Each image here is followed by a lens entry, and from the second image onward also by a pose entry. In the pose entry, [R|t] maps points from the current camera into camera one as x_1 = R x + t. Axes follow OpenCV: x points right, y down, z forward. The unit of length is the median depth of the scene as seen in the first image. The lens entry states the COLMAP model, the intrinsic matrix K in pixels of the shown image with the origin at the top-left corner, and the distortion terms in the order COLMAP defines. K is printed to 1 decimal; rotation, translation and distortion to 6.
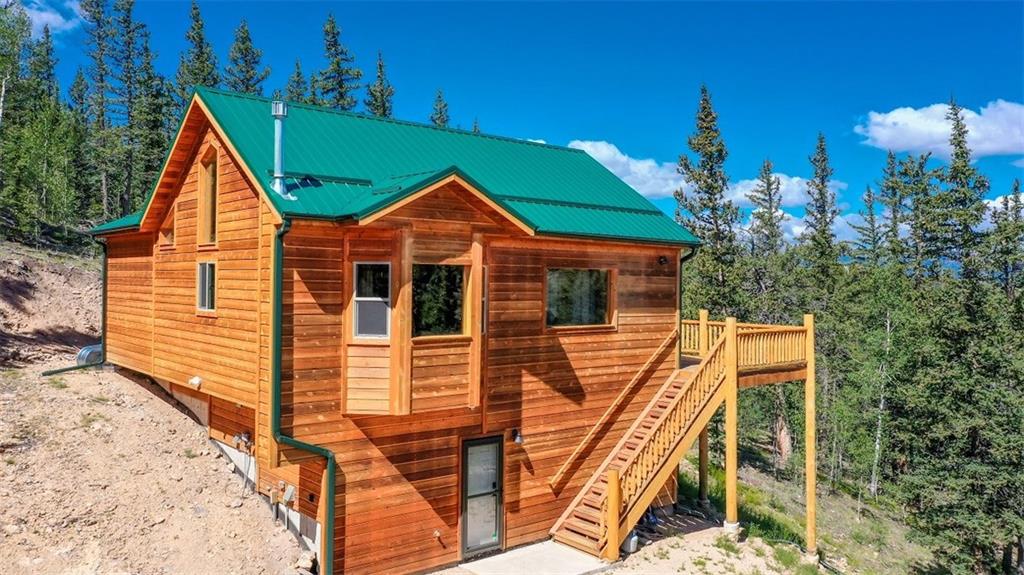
lens RADIAL K [[829.9, 0, 512.0], [0, 829.9, 287.5], [0, 0, 1]] dist [0.005261, 0.001445]
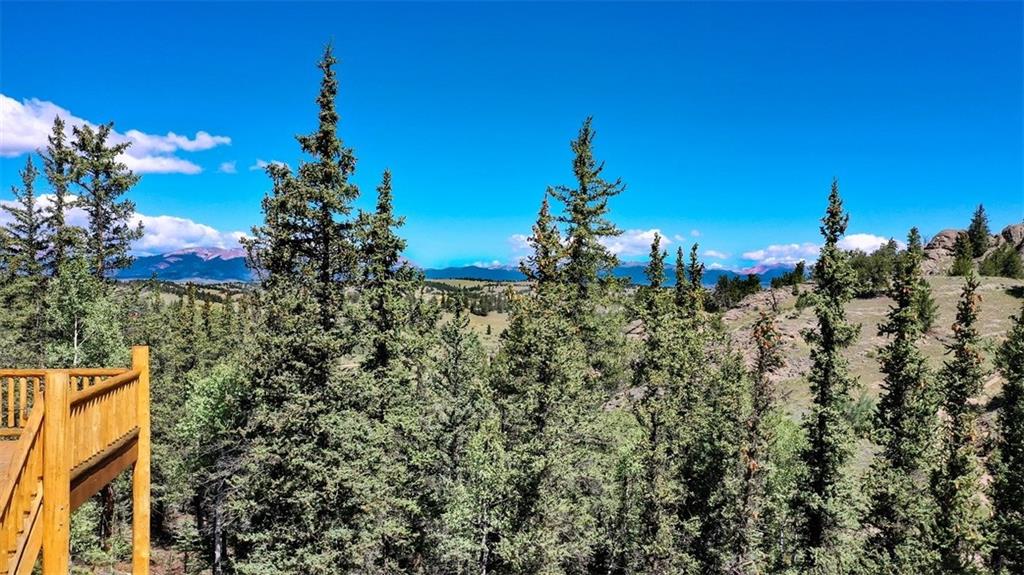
lens RADIAL K [[829.9, 0, 512.0], [0, 829.9, 287.5], [0, 0, 1]] dist [0.005261, 0.001445]
pose [[0.493186, 0.011396, 0.869849, -0.011424], [-0.011532, 0.999912, -0.006562, -0.001632], [-0.869847, -0.006795, 0.493274, 0.238715]]
